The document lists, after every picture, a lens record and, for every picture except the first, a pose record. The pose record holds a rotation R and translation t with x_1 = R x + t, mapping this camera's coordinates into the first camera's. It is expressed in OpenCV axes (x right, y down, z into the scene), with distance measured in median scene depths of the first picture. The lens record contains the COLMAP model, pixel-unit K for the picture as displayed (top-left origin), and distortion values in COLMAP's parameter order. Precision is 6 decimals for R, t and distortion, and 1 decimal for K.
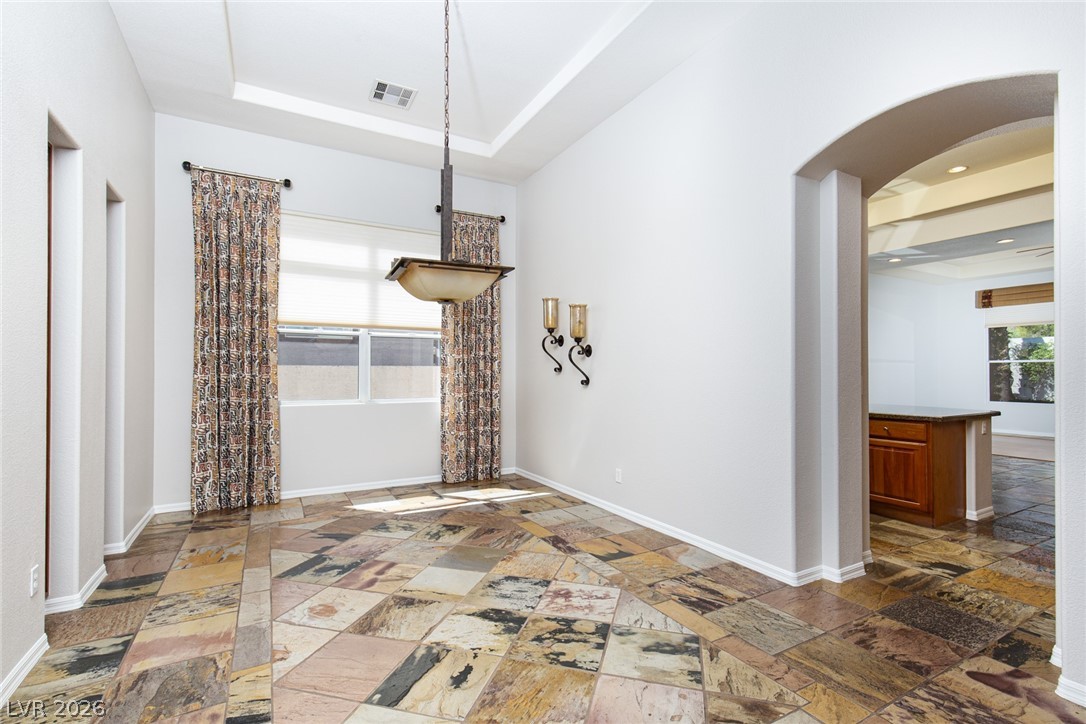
lens RADIAL K [[493.1, 0, 538.3], [0, 493.1, 368.8], [0, 0, 1]] dist [0.009351, -0.000503]
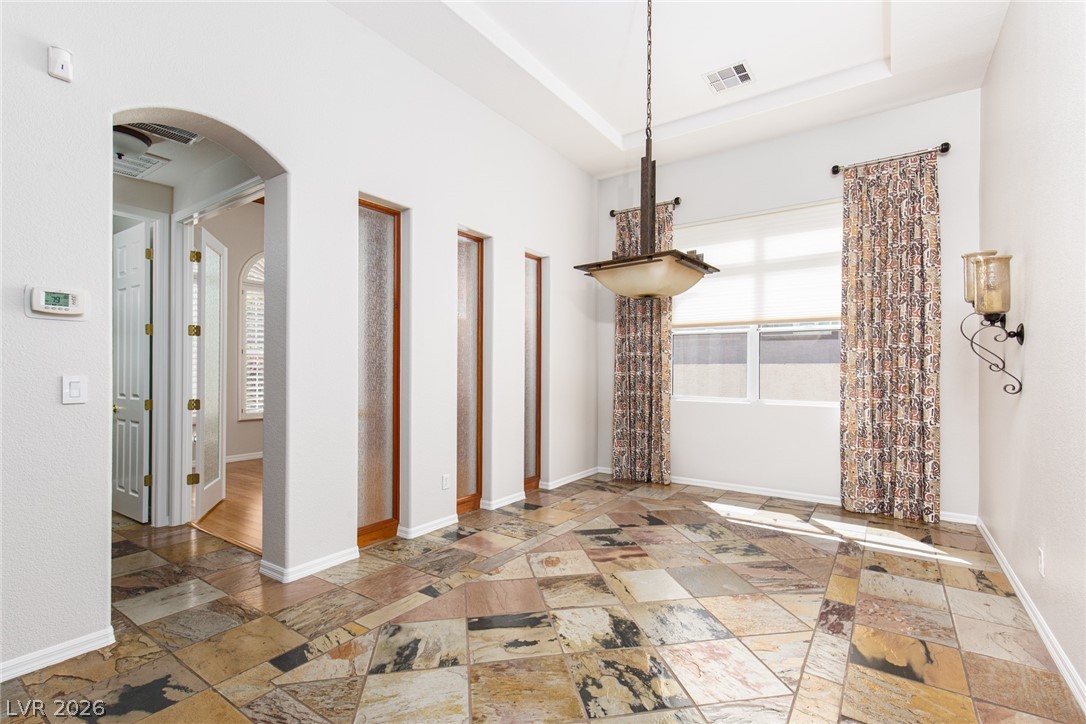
lens RADIAL K [[493.1, 0, 538.3], [0, 493.1, 368.8], [0, 0, 1]] dist [0.009351, -0.000503]
pose [[0.443453, 0.000167, -0.896297, 0.418584], [0.001626, 0.999998, 0.000991, 0.002711], [0.896296, -0.001897, 0.443452, 0.267266]]
